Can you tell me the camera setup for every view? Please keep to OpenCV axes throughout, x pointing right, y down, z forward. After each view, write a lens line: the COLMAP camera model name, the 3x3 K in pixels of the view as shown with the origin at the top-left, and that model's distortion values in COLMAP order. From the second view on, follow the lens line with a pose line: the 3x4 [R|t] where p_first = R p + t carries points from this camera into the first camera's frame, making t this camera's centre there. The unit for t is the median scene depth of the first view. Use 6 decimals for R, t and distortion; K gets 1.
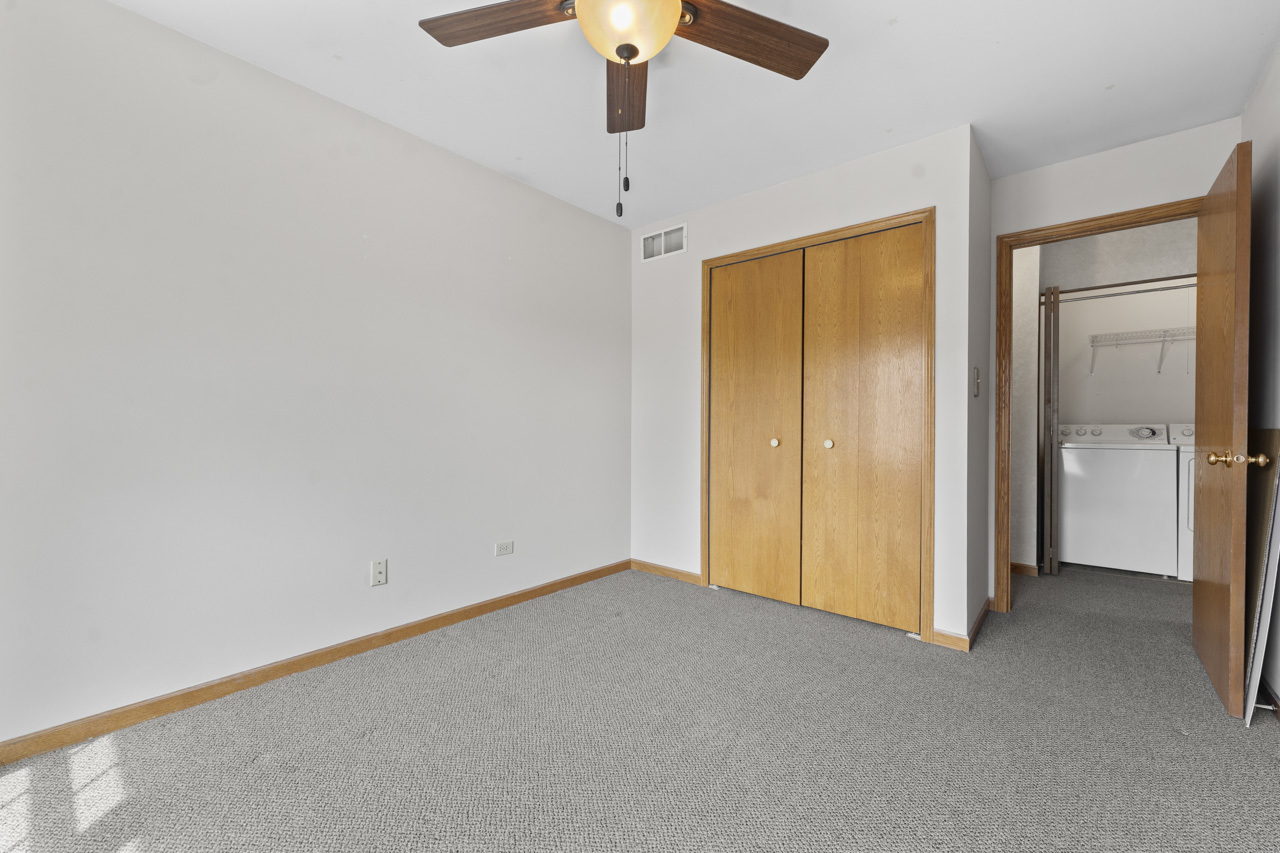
lens RADIAL K [[522.6, 0, 641.3], [0, 522.6, 421.1], [0, 0, 1]] dist [0.000260, -0.000002]
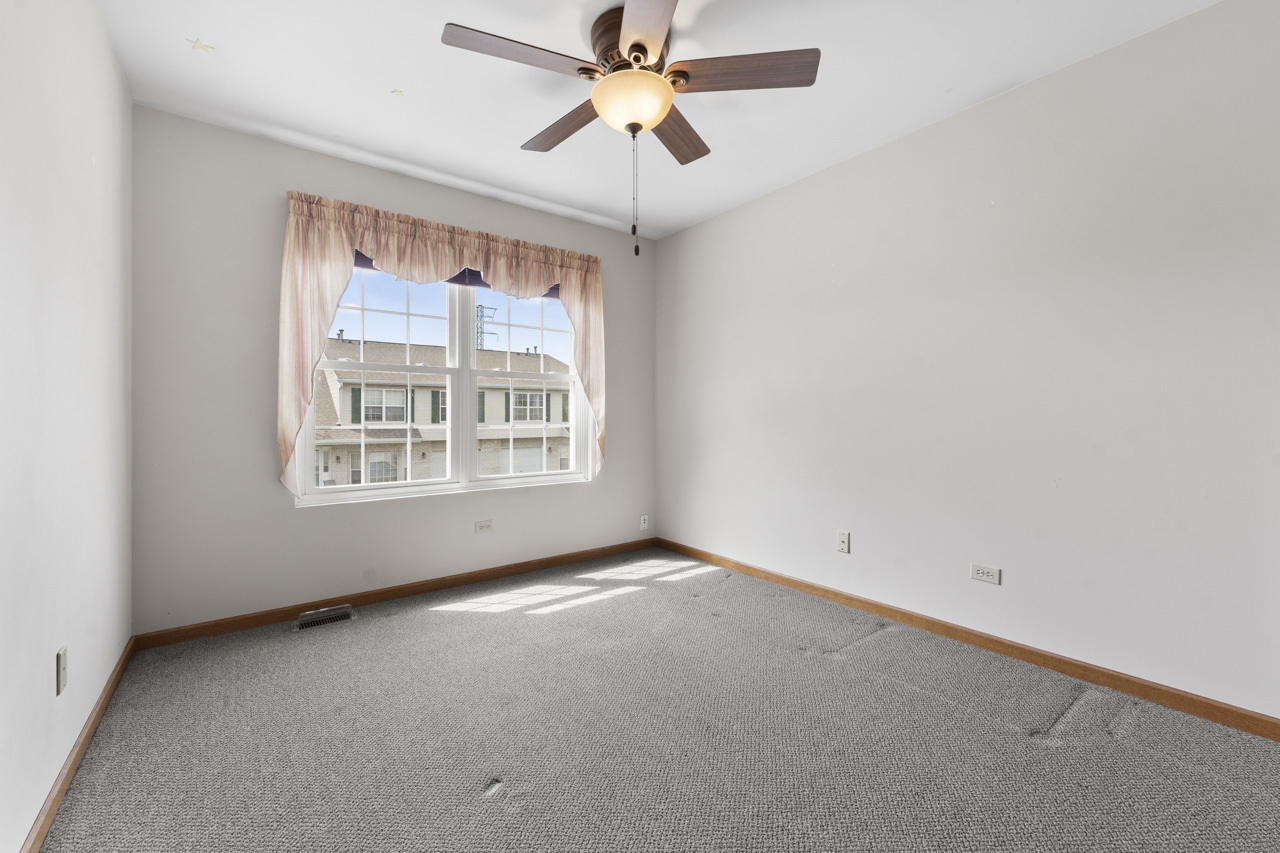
lens RADIAL K [[522.9, 0, 638.3], [0, 522.9, 408.2], [0, 0, 1]] dist [-0.000585, -0.000100]
pose [[-0.201340, -0.013088, -0.979434, 0.988125], [0.001057, 0.999907, -0.013579, 0.002915], [0.979521, -0.003769, -0.201308, 1.019385]]
